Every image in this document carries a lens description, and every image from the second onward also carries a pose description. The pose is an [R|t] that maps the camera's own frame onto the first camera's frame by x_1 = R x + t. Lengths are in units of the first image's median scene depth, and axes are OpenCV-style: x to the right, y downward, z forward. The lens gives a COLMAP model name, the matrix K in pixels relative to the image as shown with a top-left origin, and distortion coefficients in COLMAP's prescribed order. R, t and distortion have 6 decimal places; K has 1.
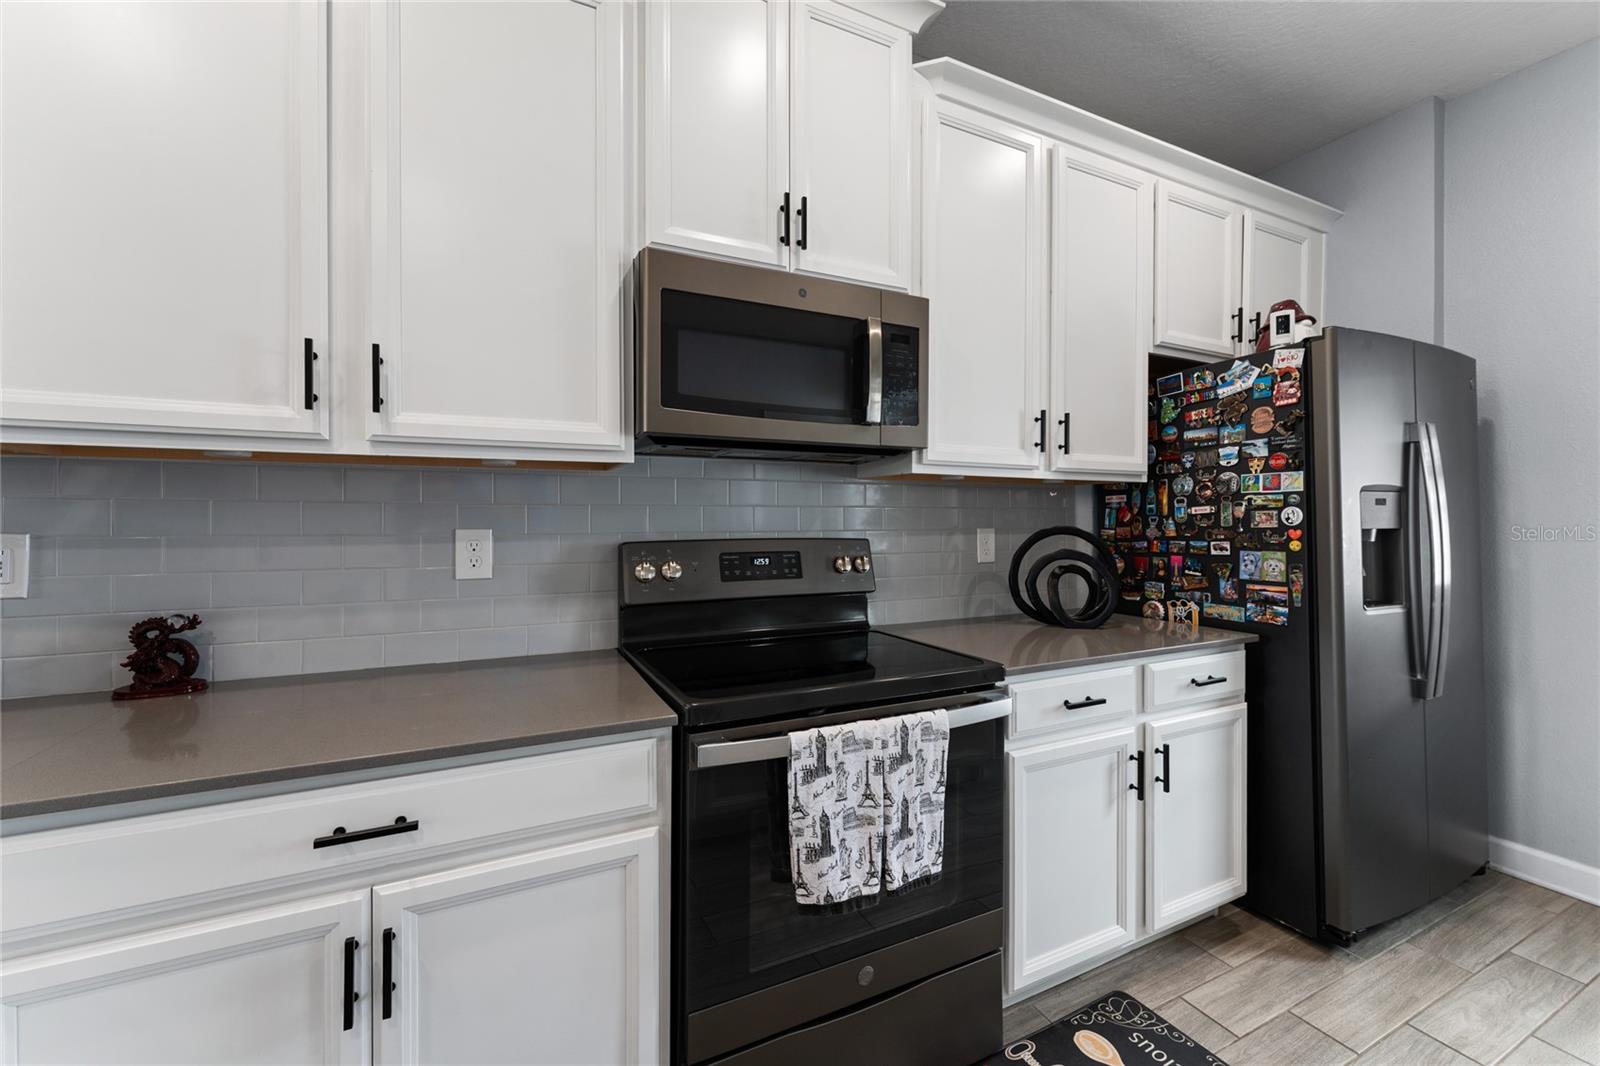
lens RADIAL K [[640.5, 0, 798.0], [0, 640.5, 520.9], [0, 0, 1]] dist [-0.000566, -0.000046]
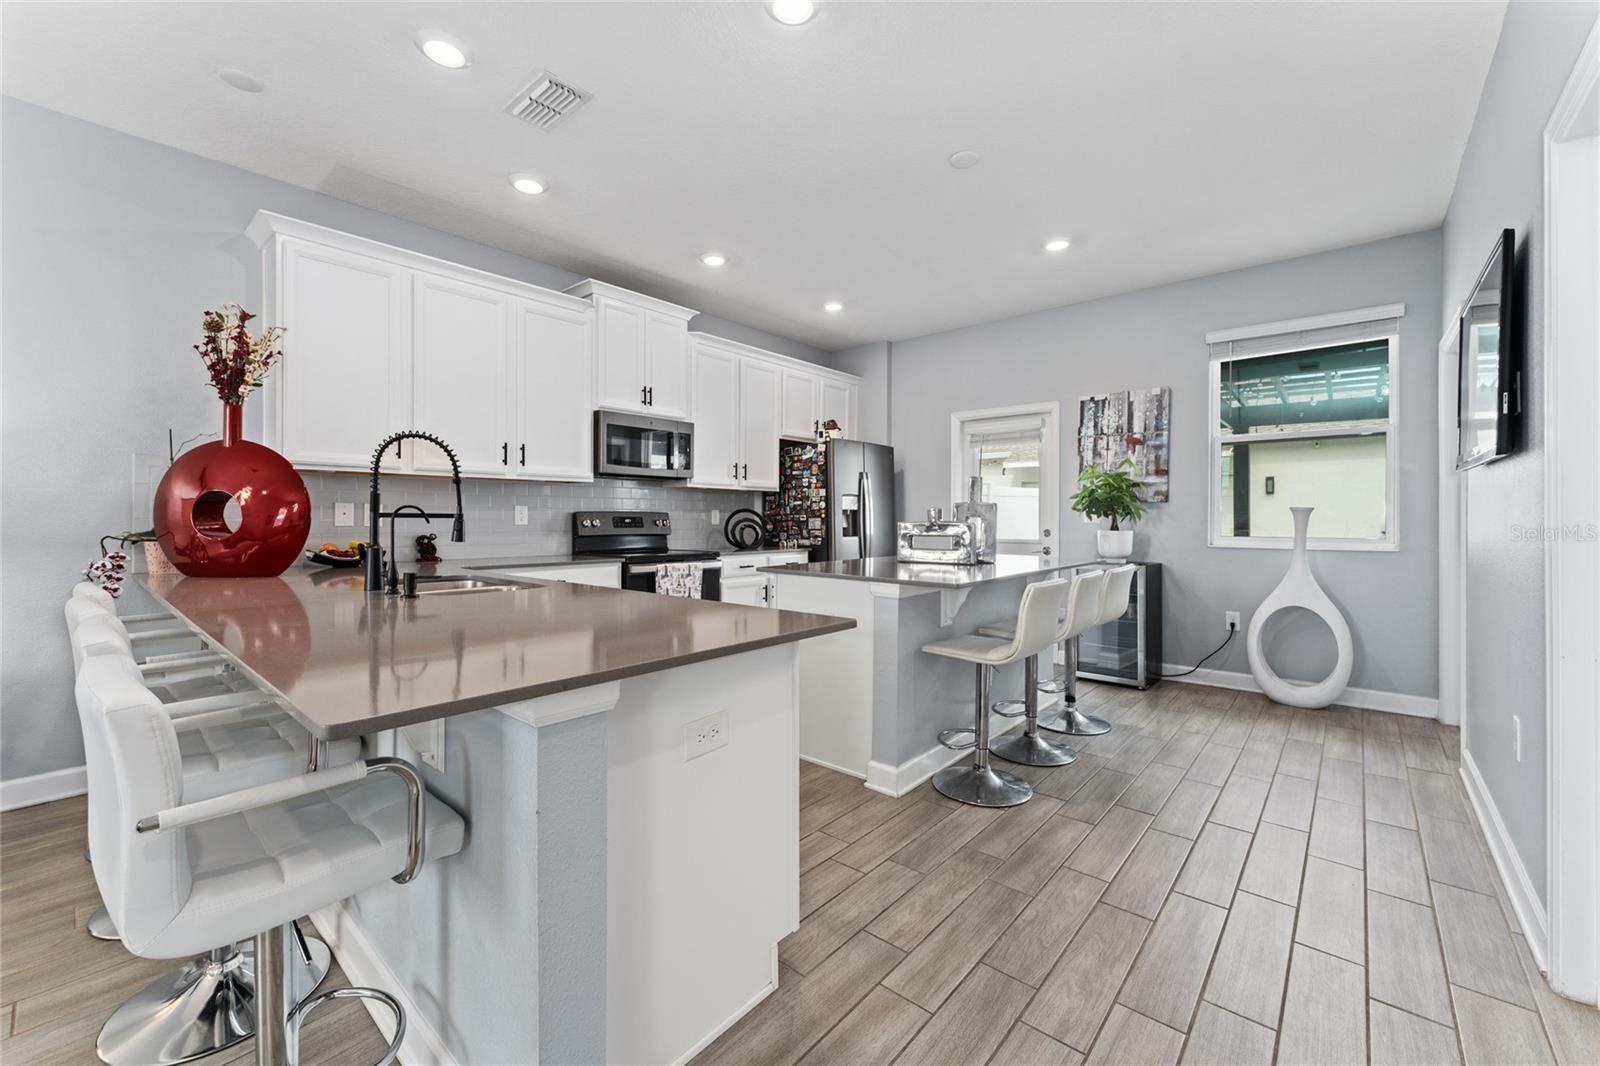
lens RADIAL K [[640.5, 0, 798.0], [0, 640.5, 520.9], [0, 0, 1]] dist [-0.000566, -0.000046]
pose [[0.919981, -0.000168, 0.391962, -0.396335], [0.000776, 0.999999, -0.001394, 0.063698], [-0.391961, 0.001587, 0.919980, -1.457726]]
